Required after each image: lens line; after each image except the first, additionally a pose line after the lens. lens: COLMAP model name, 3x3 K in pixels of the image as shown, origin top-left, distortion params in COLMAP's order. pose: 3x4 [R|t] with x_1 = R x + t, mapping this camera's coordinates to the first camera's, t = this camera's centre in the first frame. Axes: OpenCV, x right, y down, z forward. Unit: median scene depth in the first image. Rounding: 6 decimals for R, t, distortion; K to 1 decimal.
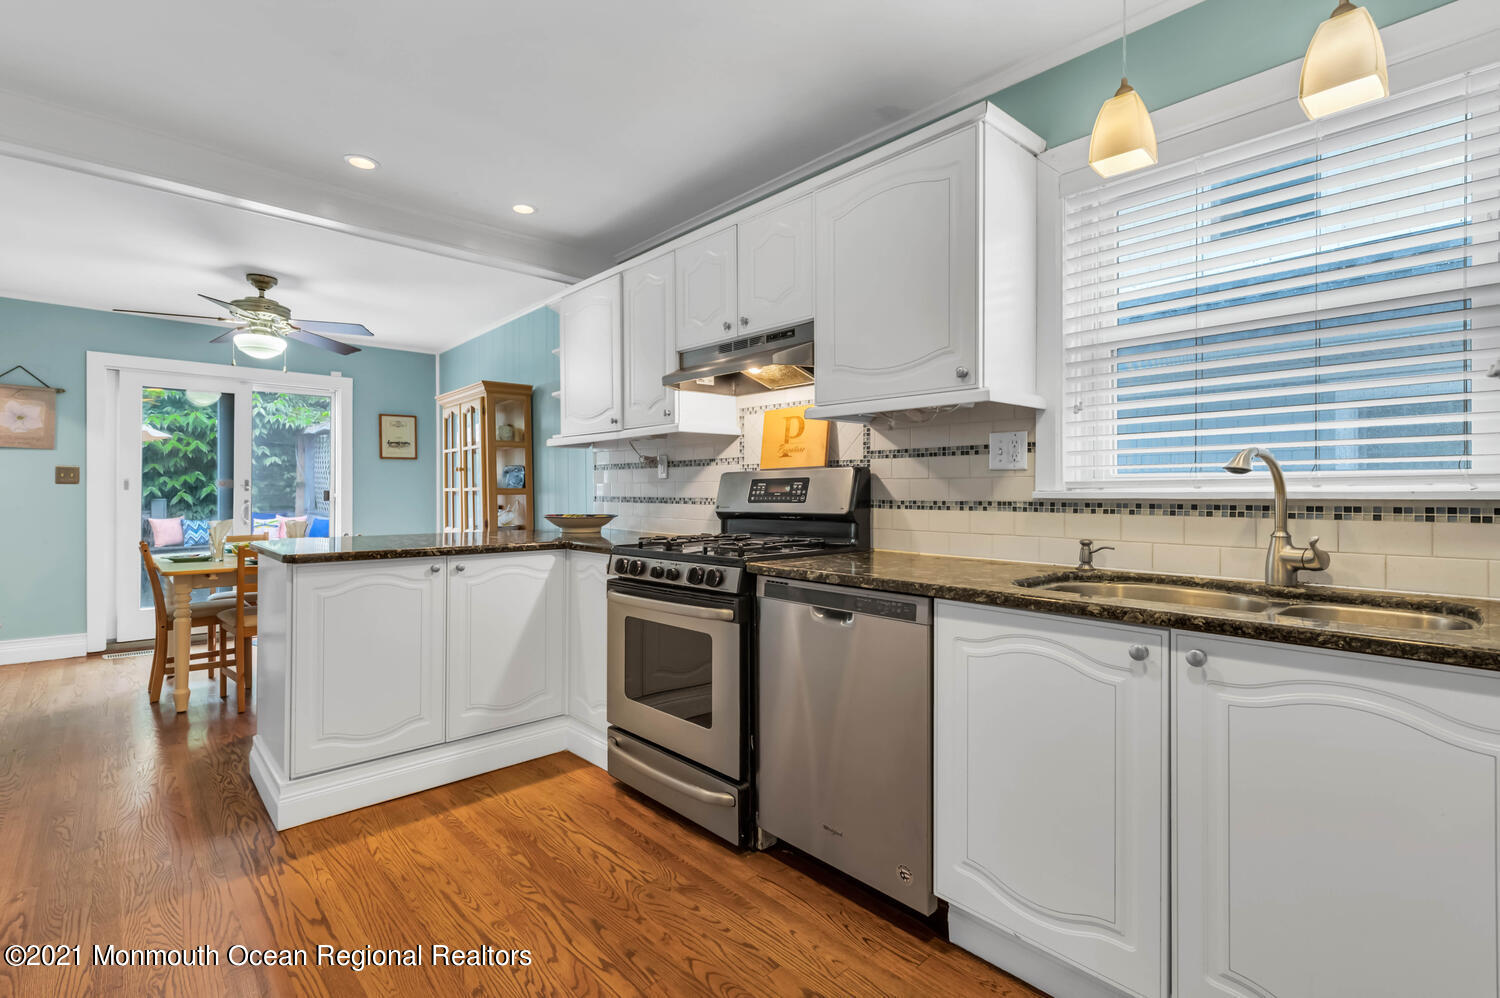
lens RADIAL K [[685.2, 0, 750.6], [0, 685.2, 492.5], [0, 0, 1]] dist [0.003435, -0.000198]
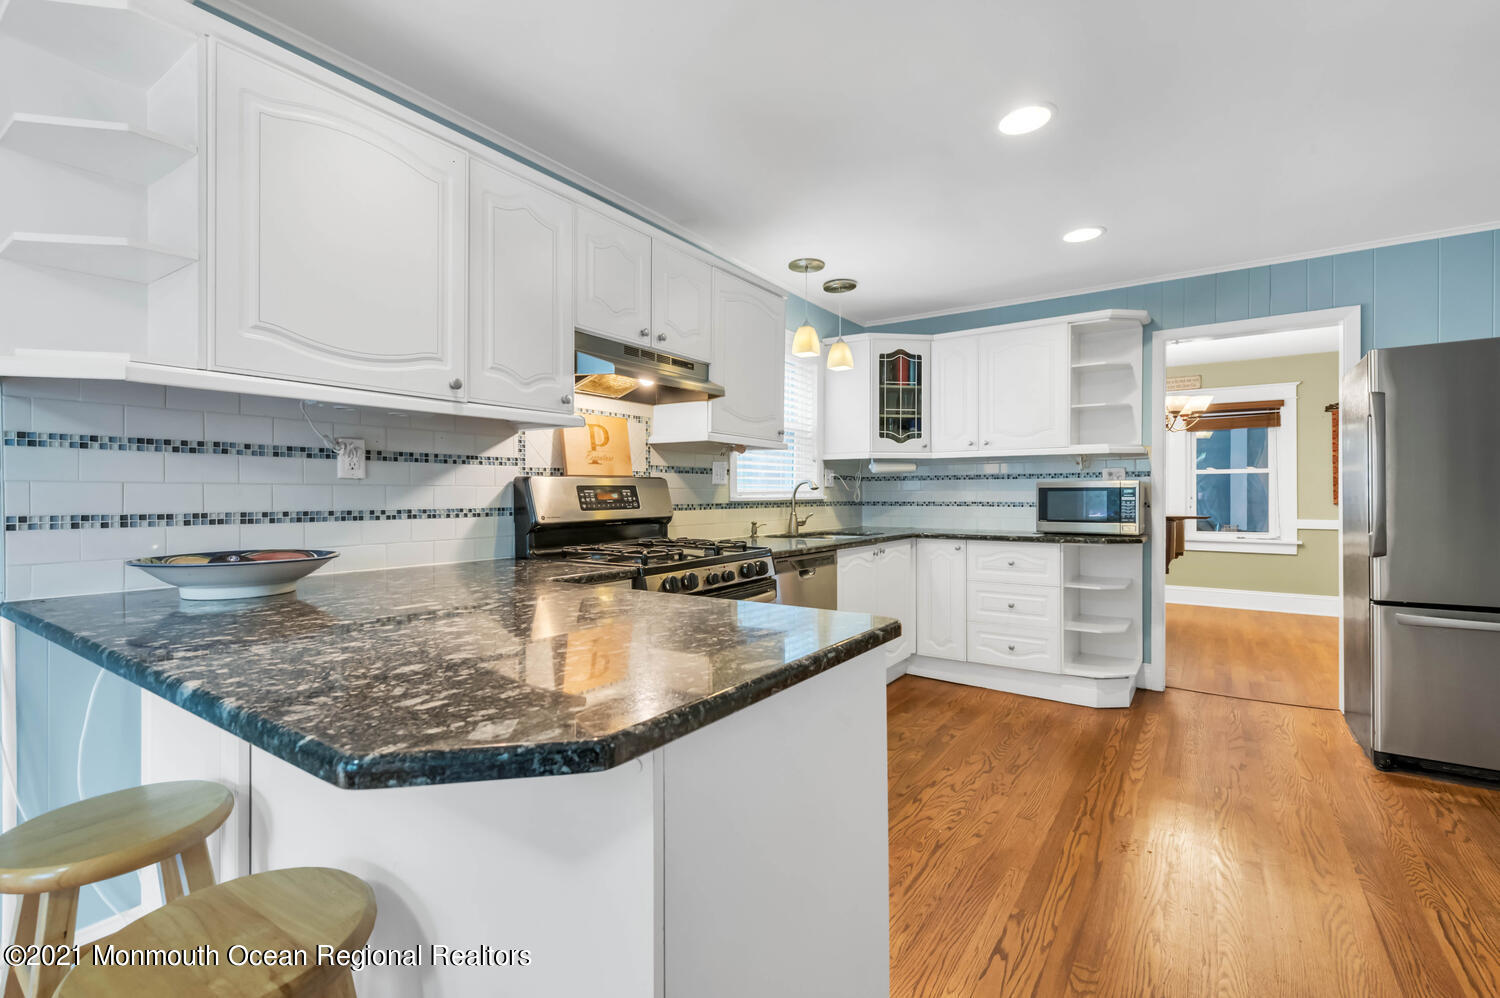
lens RADIAL K [[685.2, 0, 713.9], [0, 685.2, 497.6], [0, 0, 1]] dist [0.003435, -0.000198]
pose [[-0.192807, -0.000933, 0.981236, -1.001059], [0.007350, 0.999970, 0.002395, -0.004259], [-0.981209, 0.007674, -0.192794, 1.059747]]
